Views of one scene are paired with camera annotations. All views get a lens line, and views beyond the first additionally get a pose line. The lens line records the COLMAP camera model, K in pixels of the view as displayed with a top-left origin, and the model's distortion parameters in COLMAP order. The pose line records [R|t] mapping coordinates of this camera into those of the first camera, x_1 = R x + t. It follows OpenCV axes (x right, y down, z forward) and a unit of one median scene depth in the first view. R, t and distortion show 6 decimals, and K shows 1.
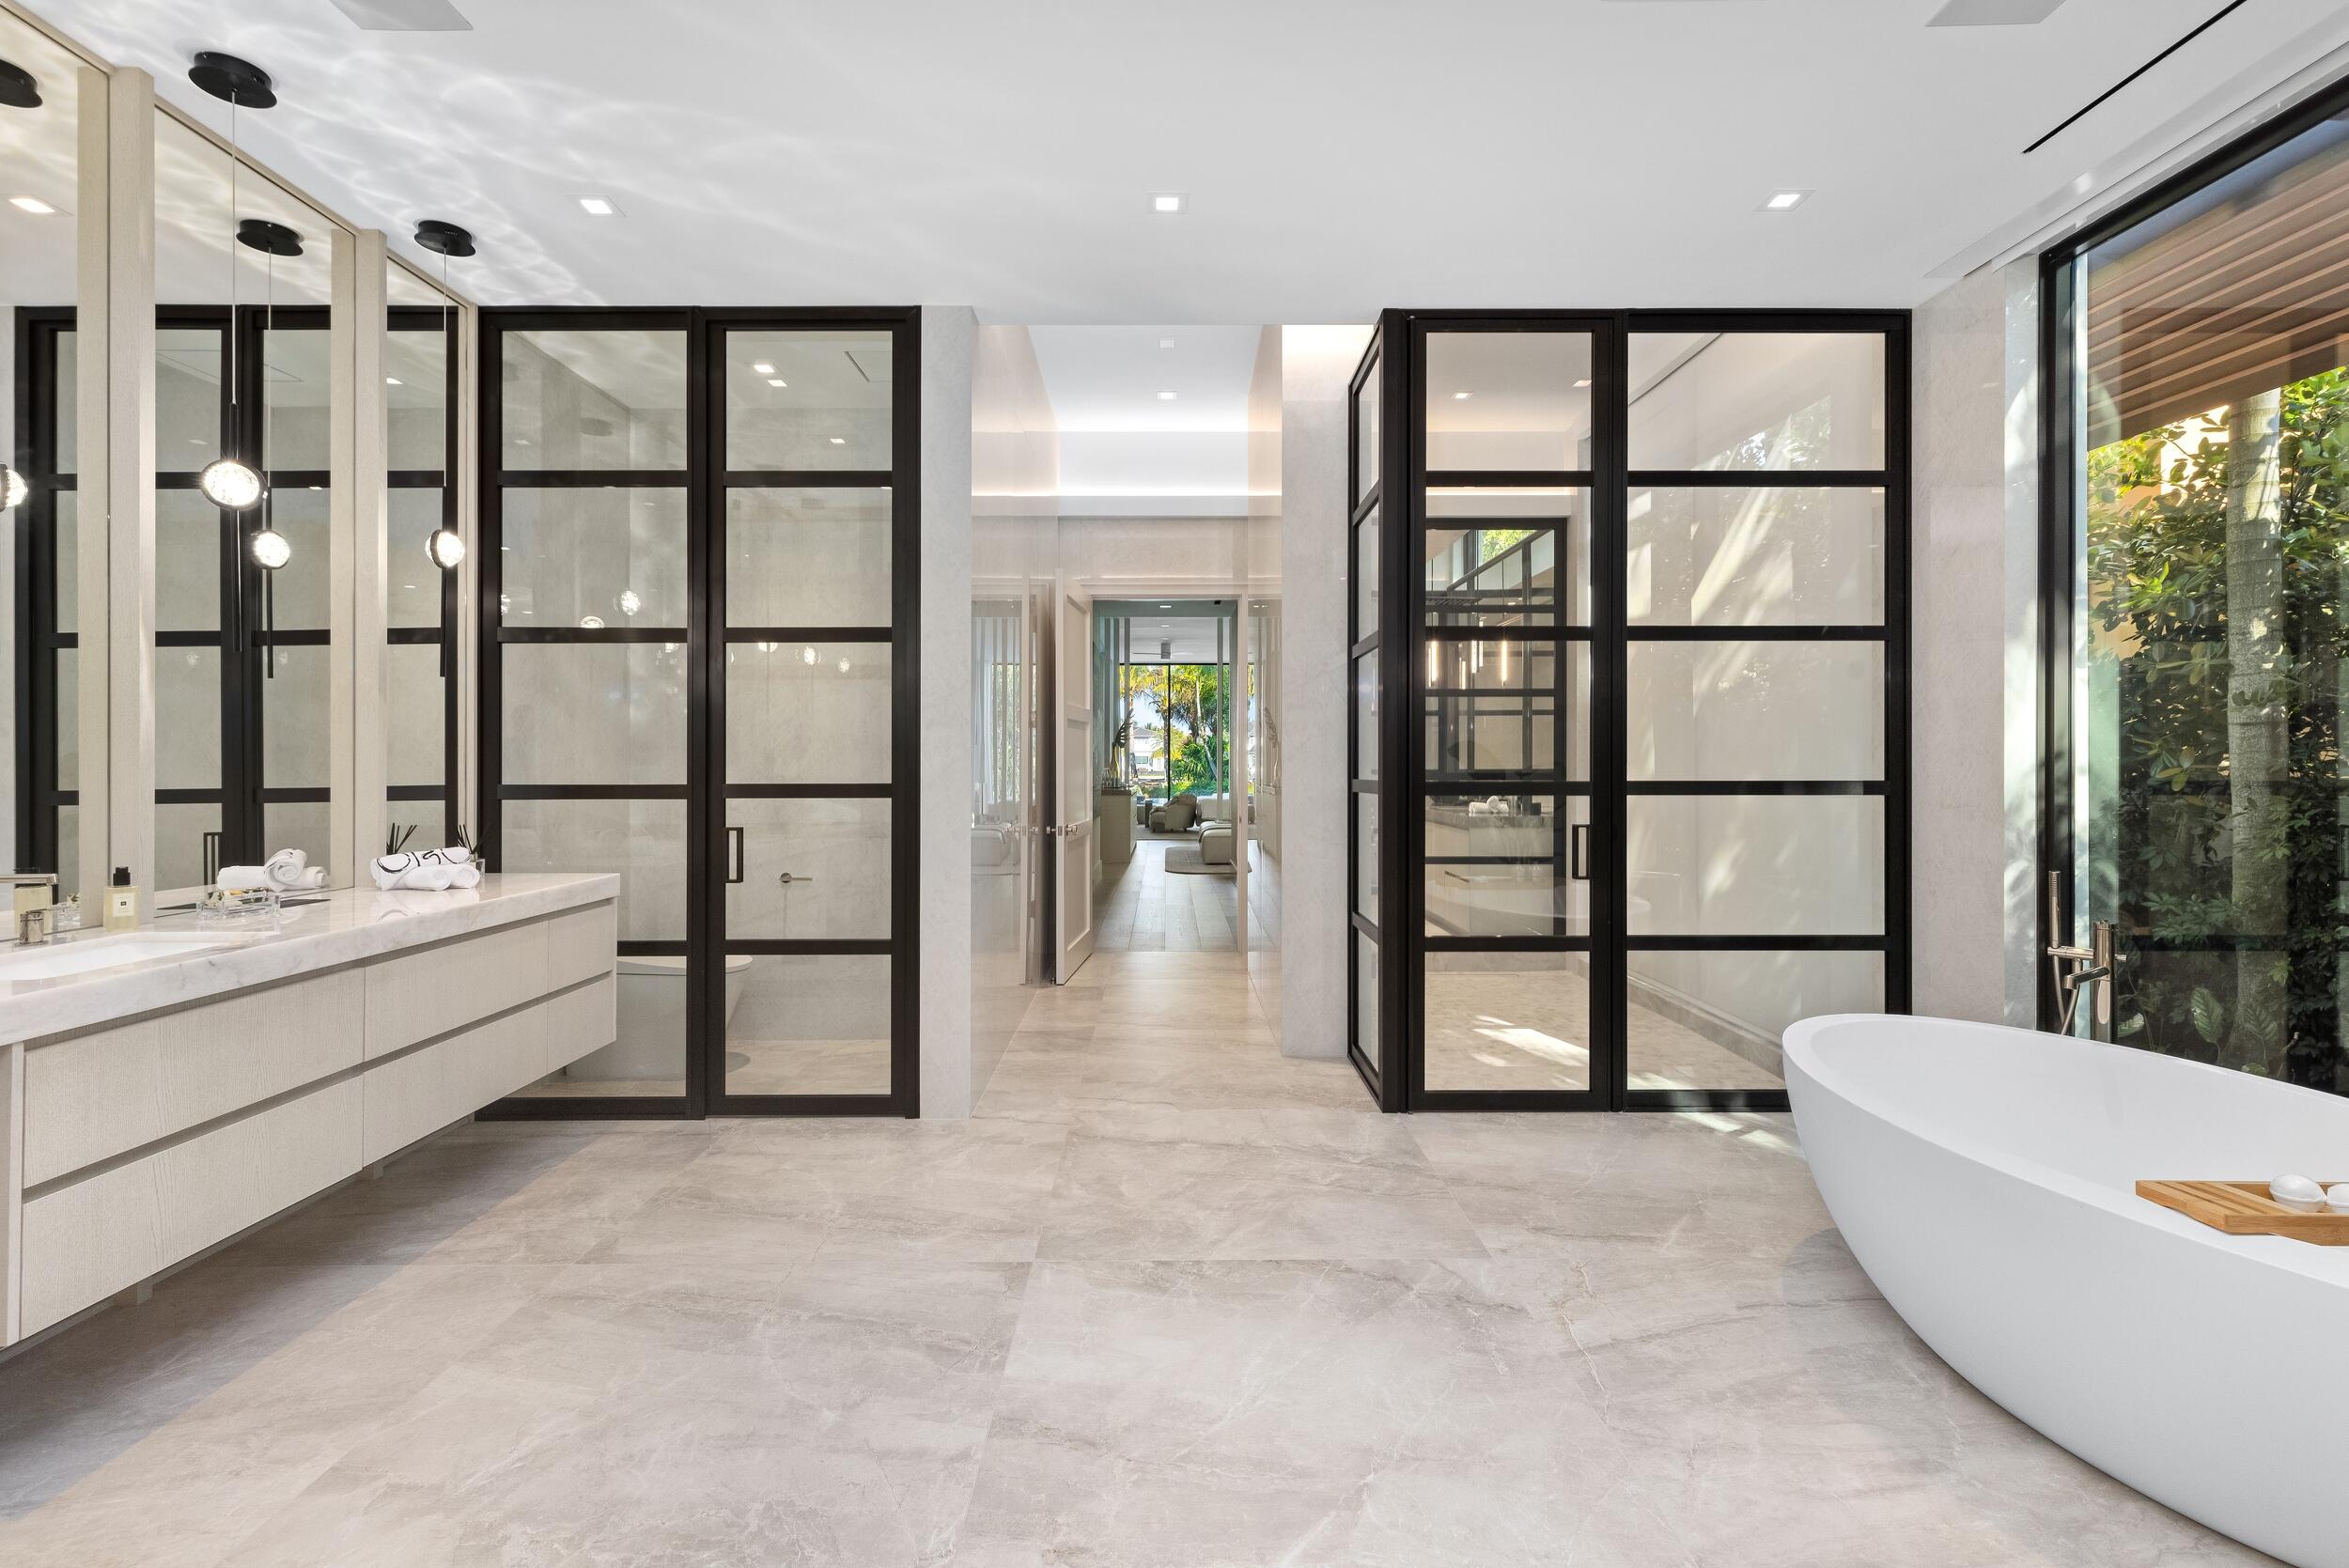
lens RADIAL K [[1069.9, 0, 1172.7], [0, 1069.9, 775.8], [0, 0, 1]] dist [0.000068, -0.000407]
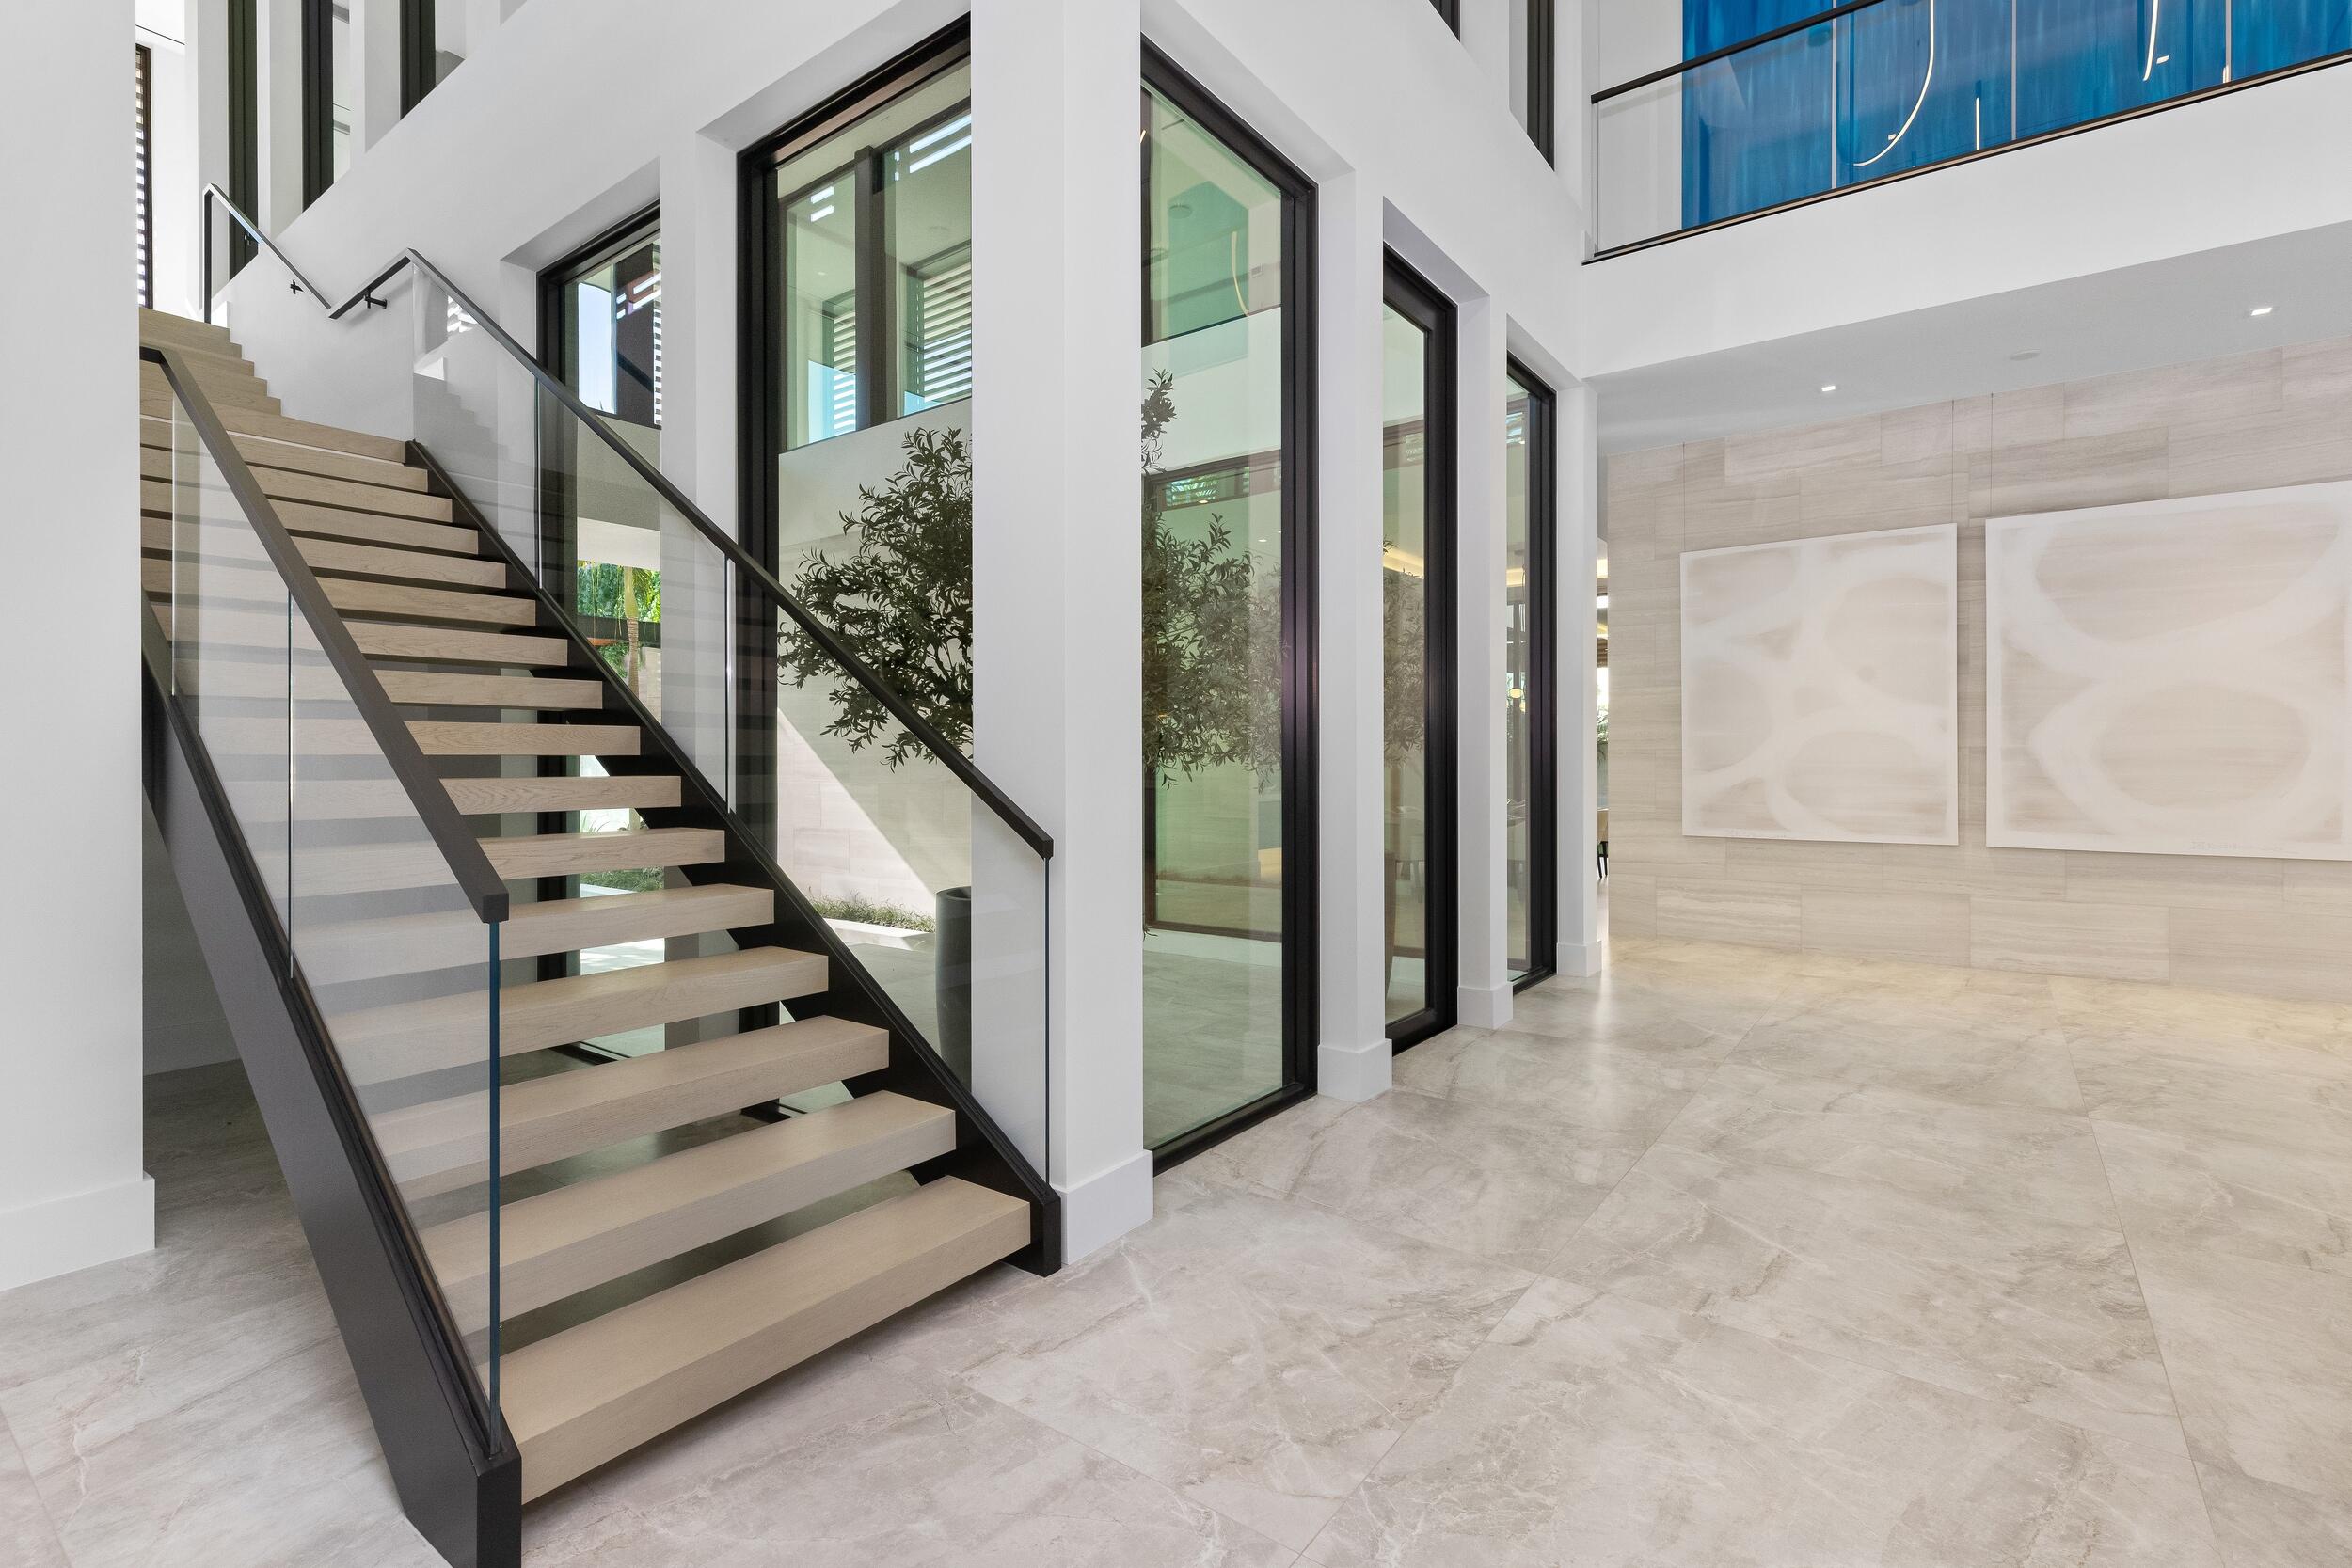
lens RADIAL K [[1071.2, 0, 1179.2], [0, 1071.2, 774.6], [0, 0, 1]] dist [0.000068, -0.000407]
pose [[0.601296, -0.007991, 0.798987, -0.767042], [0.008848, 0.999955, 0.003342, -0.001778], [-0.798978, 0.005060, 0.601340, 0.280998]]
